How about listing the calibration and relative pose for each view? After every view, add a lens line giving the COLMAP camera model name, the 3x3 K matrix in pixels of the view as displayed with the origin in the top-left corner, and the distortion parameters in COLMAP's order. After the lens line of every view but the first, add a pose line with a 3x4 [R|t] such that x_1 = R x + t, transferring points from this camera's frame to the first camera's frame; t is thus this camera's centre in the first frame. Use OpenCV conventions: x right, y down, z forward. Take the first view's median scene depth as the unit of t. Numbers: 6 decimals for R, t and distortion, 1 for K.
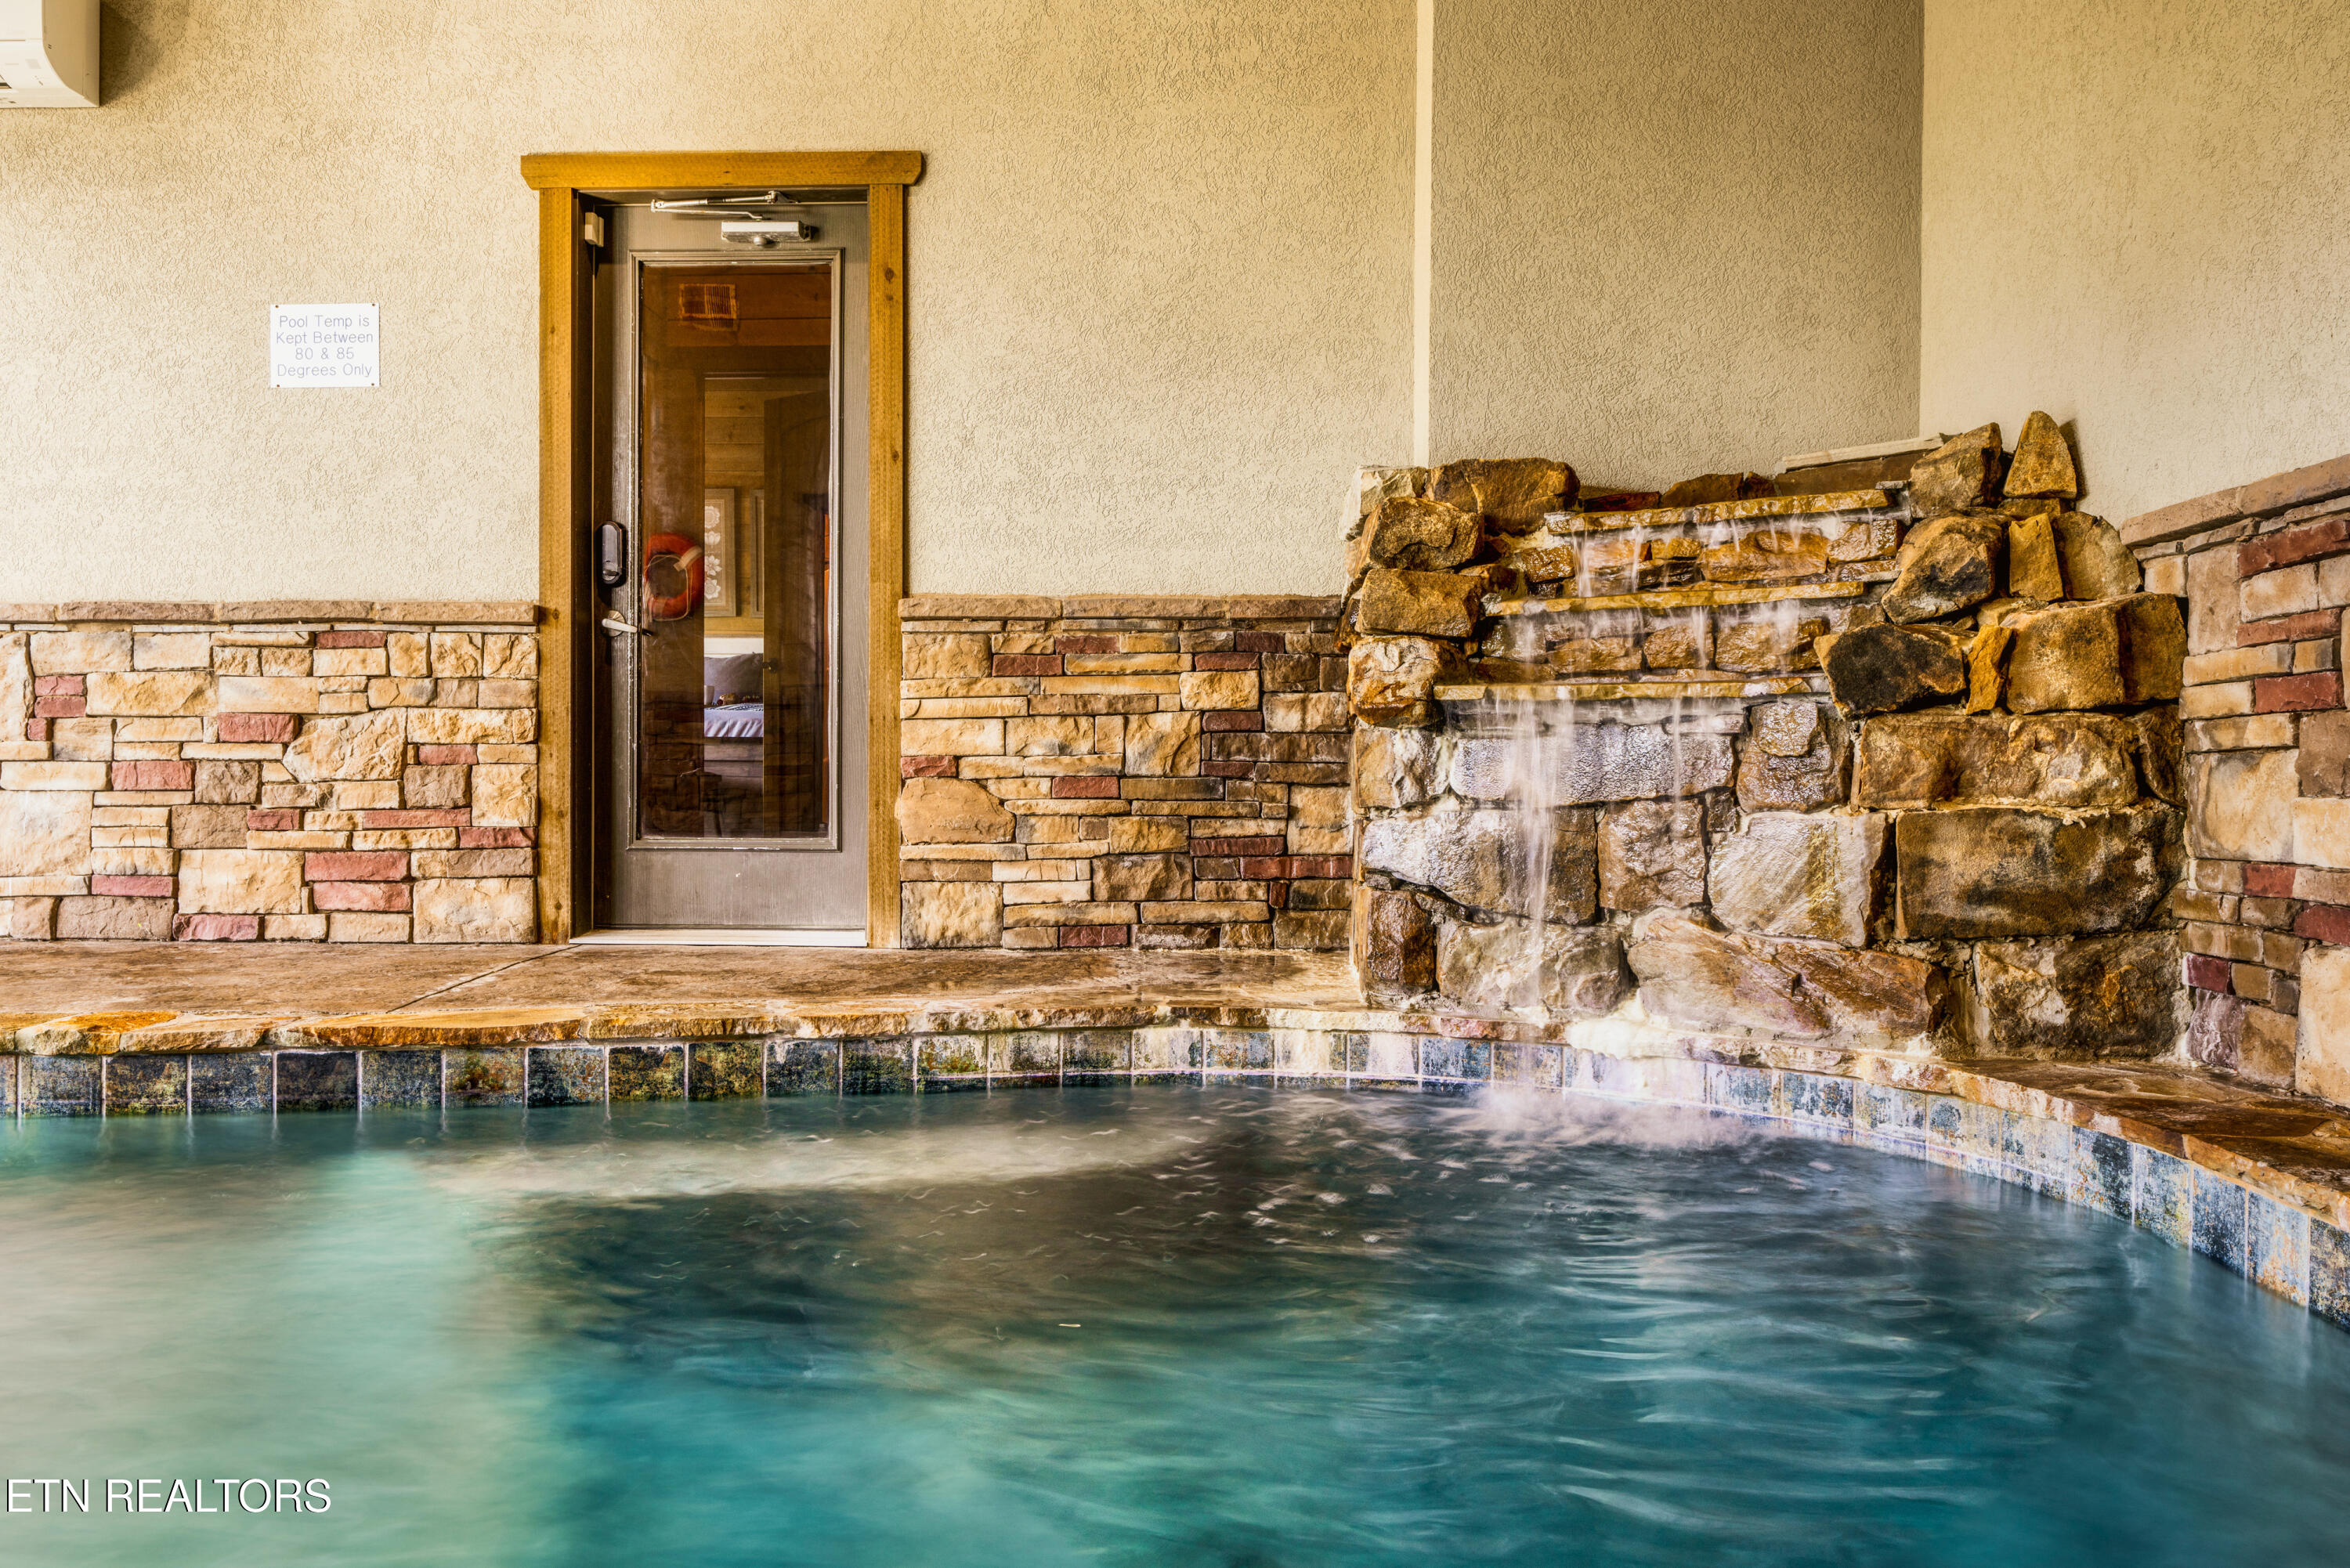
lens RADIAL K [[1897.3, 0, 1176.2], [0, 1897.3, 767.1], [0, 0, 1]] dist [0.003150, -0.007205]
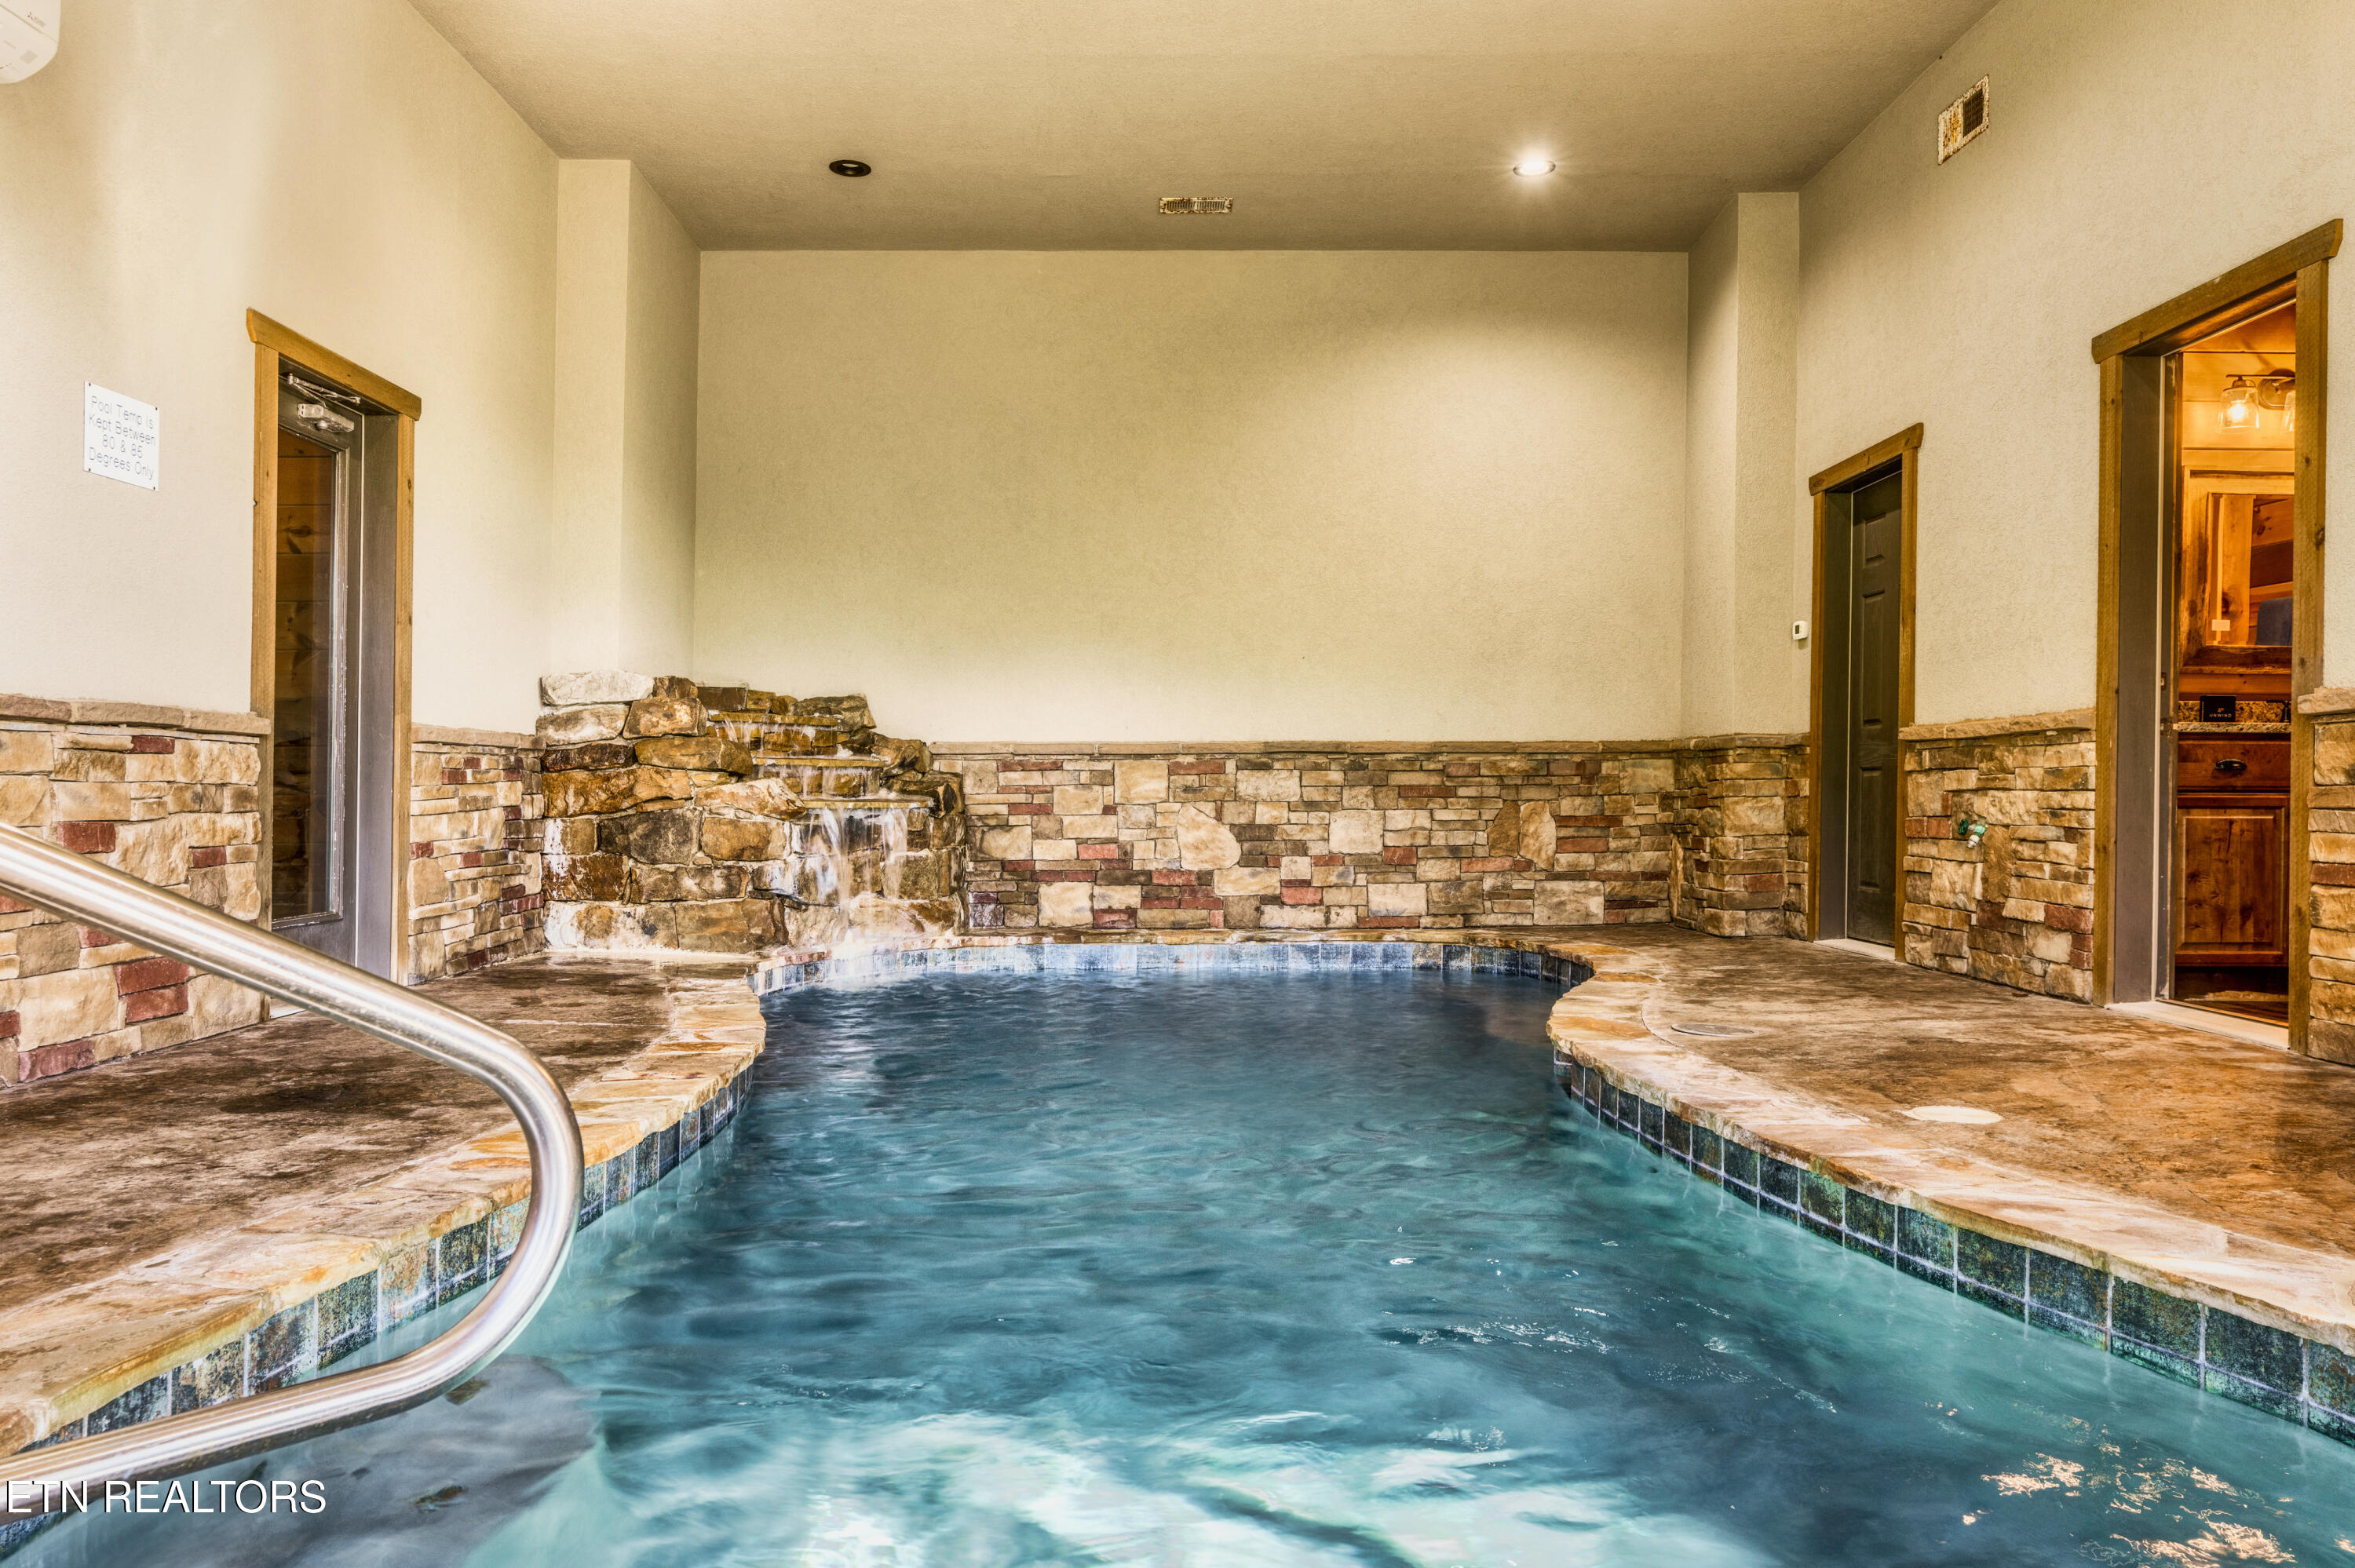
lens RADIAL K [[1548.1, 0, 1180.2], [0, 1548.1, 789.7], [0, 0, 1]] dist [0.000821, 0.000032]
pose [[-0.045051, -0.002275, 0.998982, -1.265710], [-0.001795, 0.999996, 0.002196, -0.046529], [-0.998983, -0.001694, -0.045055, 0.501652]]
